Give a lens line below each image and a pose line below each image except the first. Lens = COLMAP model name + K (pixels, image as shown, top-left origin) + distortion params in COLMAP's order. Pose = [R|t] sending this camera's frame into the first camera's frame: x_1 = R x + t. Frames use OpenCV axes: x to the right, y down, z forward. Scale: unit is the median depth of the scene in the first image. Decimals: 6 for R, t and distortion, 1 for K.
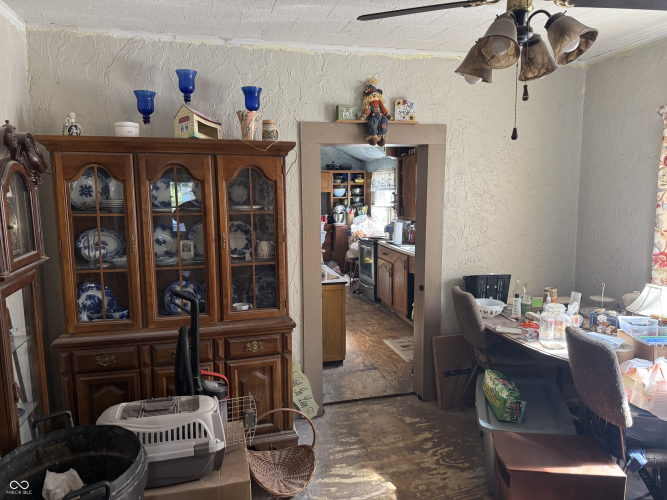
lens RADIAL K [[471.3, 0, 333.8], [0, 471.3, 251.6], [0, 0, 1]] dist [0.053285, 0.000216]
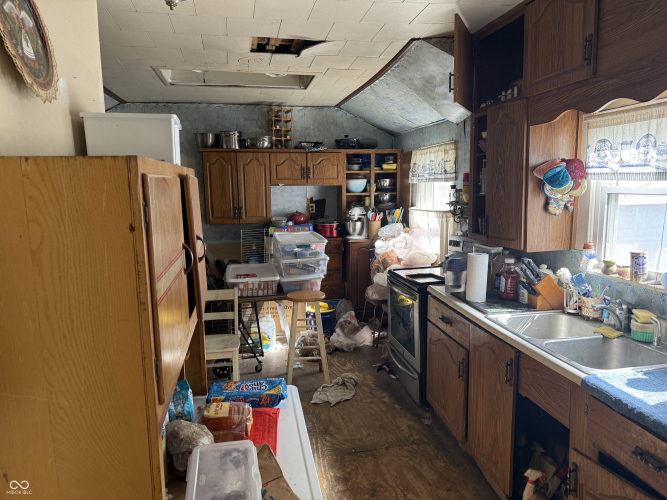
lens RADIAL K [[471.3, 0, 334.0], [0, 471.3, 248.3], [0, 0, 1]] dist [0.053285, 0.000216]
pose [[0.998245, 0.003833, -0.059093, 0.019743], [-0.003216, 0.999939, 0.010533, -0.051926], [0.059130, -0.010325, 0.998197, 0.398176]]
